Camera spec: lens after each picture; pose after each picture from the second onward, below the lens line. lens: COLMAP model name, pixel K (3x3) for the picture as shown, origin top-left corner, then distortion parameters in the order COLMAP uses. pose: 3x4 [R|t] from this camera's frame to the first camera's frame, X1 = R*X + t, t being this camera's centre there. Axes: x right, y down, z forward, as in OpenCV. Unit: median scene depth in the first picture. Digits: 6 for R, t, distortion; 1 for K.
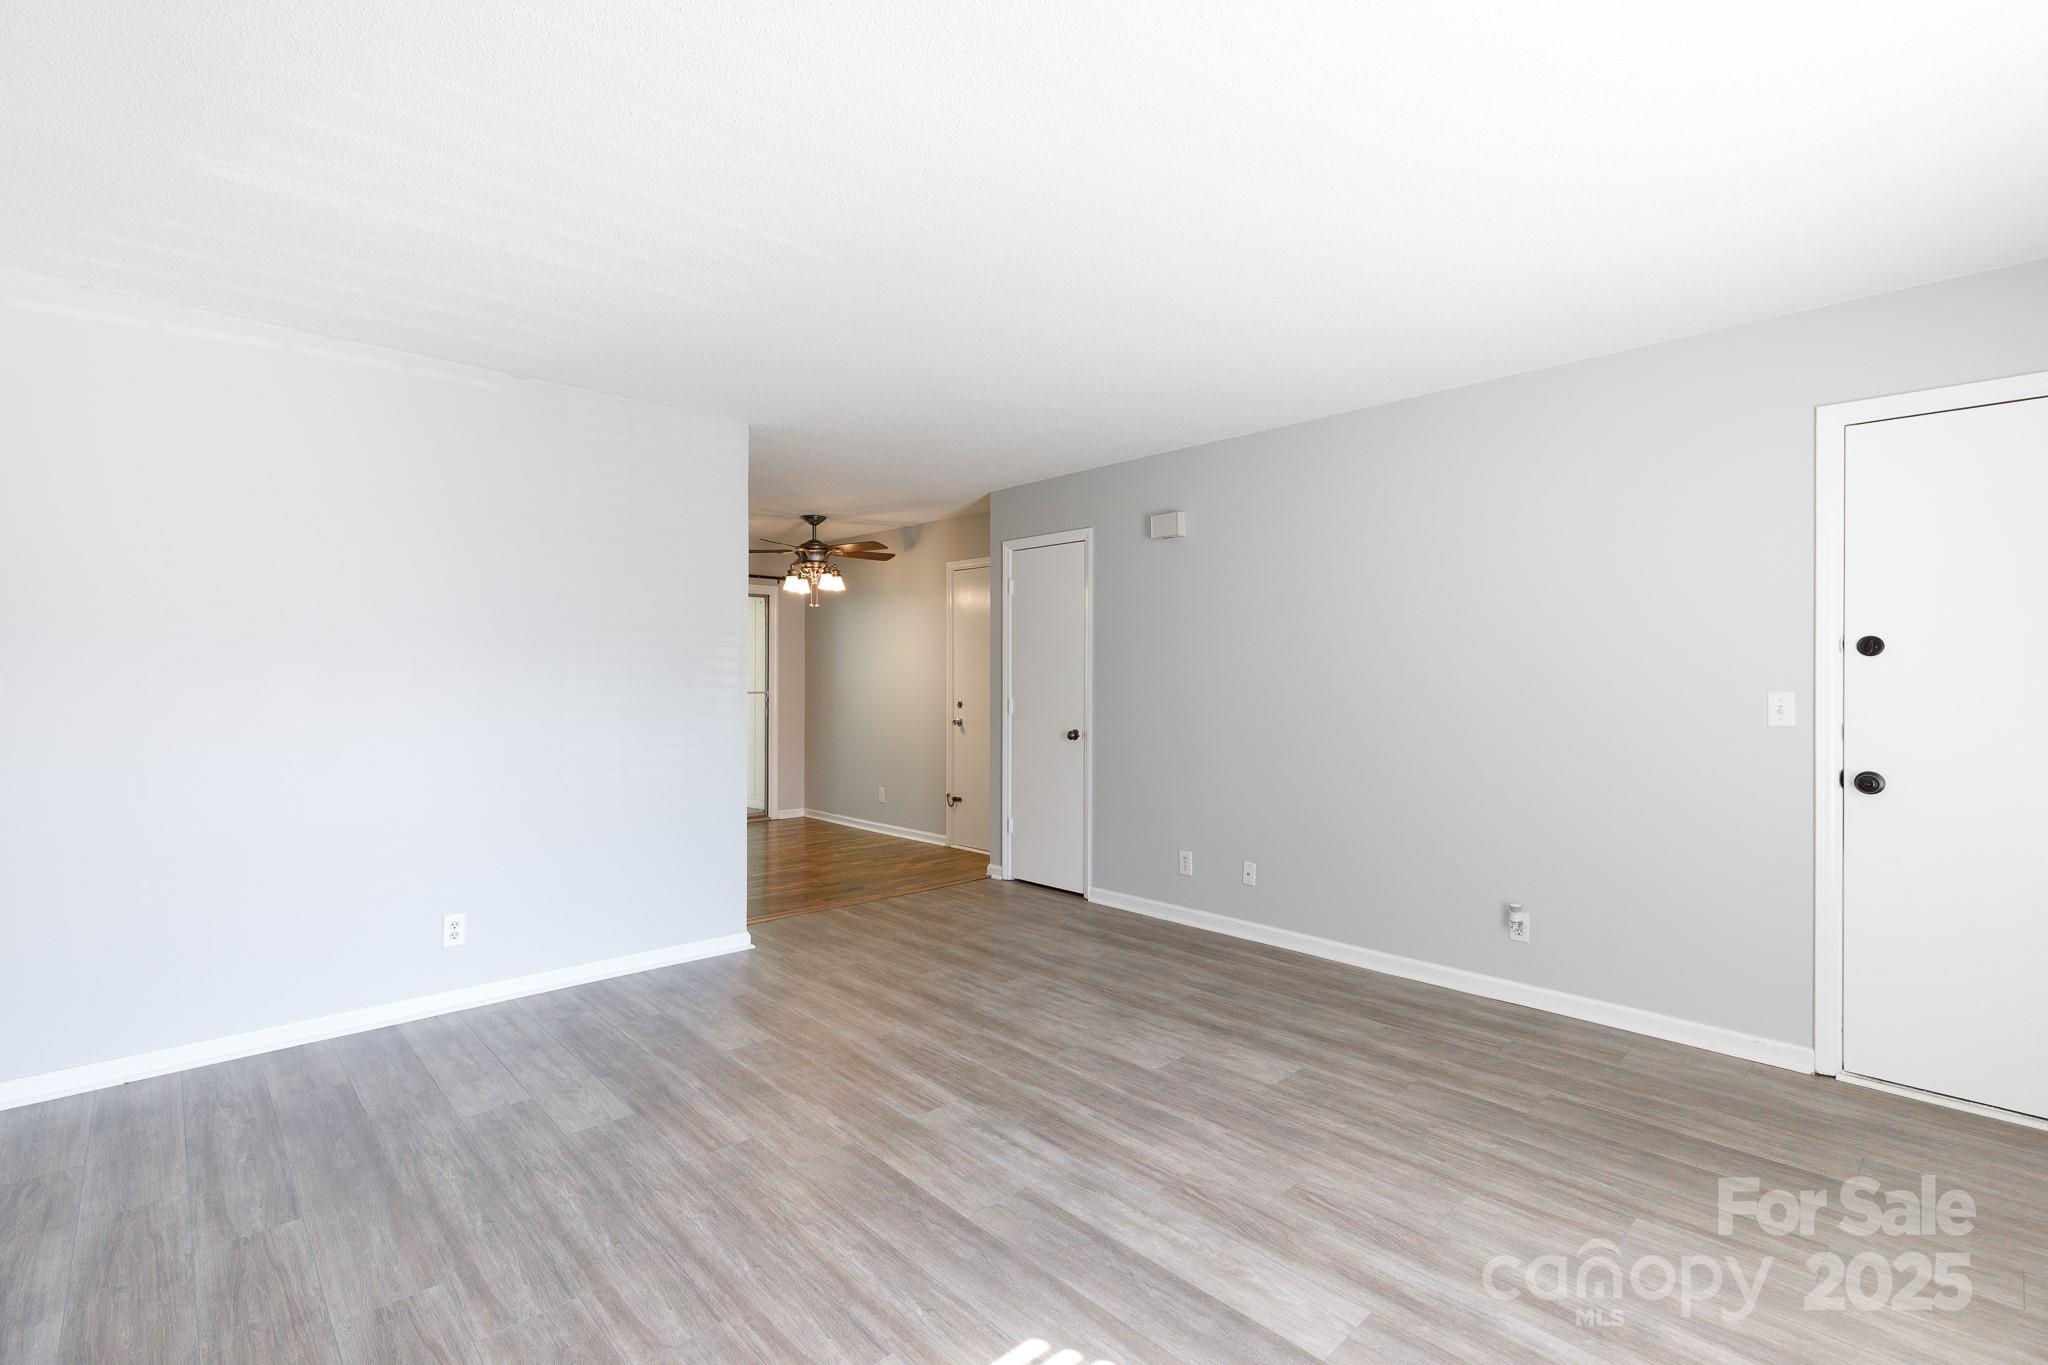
lens RADIAL K [[922.2, 0, 1016.7], [0, 922.2, 679.8], [0, 0, 1]] dist [0.001450, 0.000069]
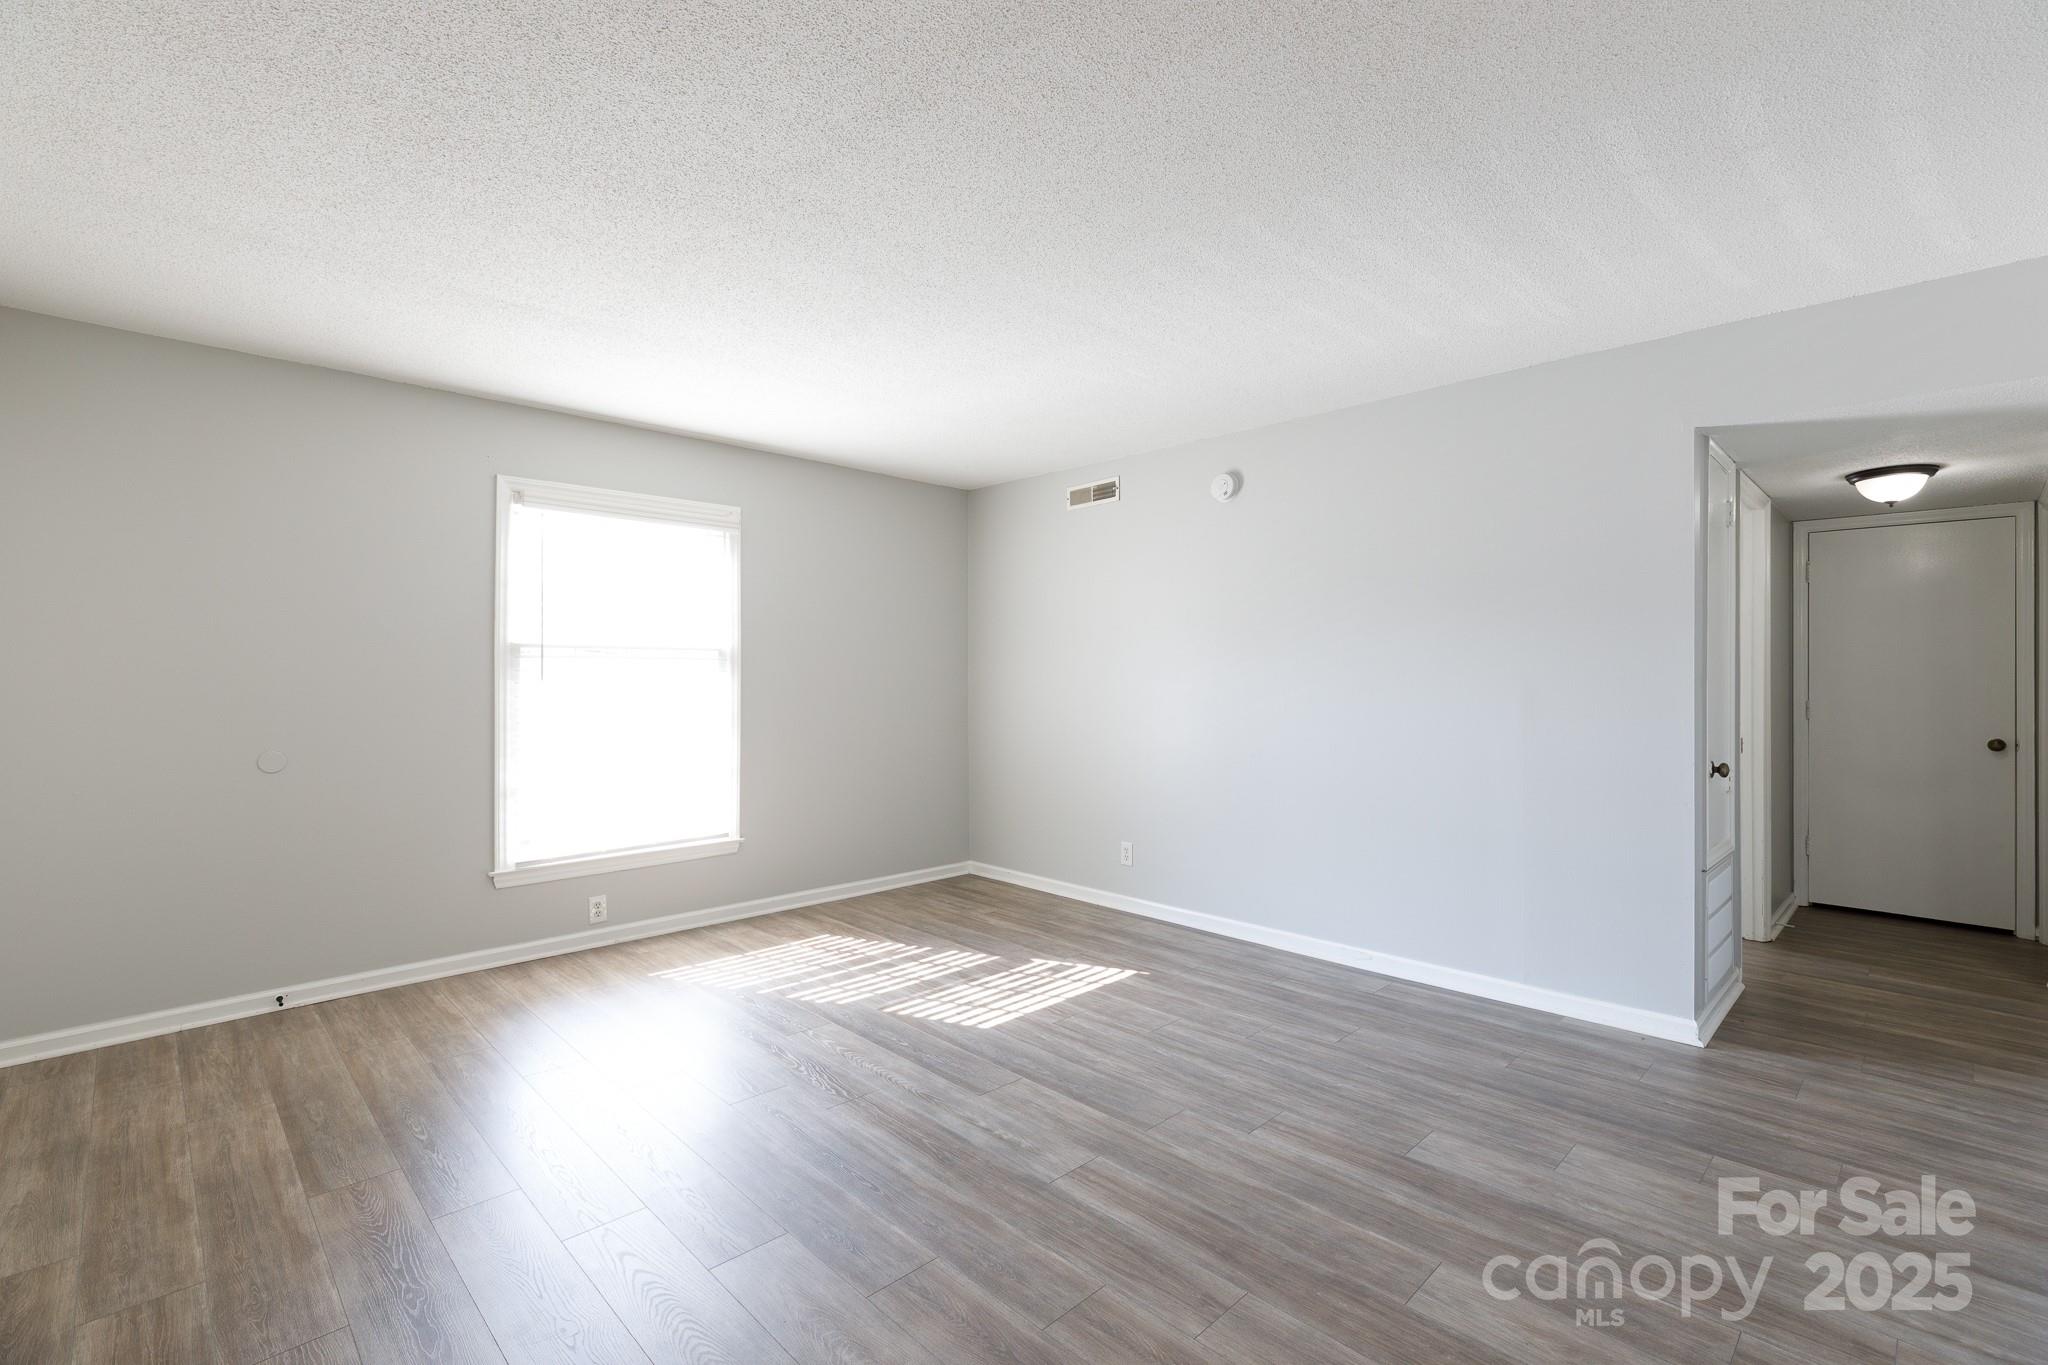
lens RADIAL K [[922.2, 0, 1016.7], [0, 922.2, 679.8], [0, 0, 1]] dist [0.001450, 0.000069]
pose [[-0.999829, -0.003389, -0.018187, -0.015317], [-0.003442, 0.999990, 0.002876, 0.001410], [0.018178, 0.002938, -0.999830, 2.045845]]
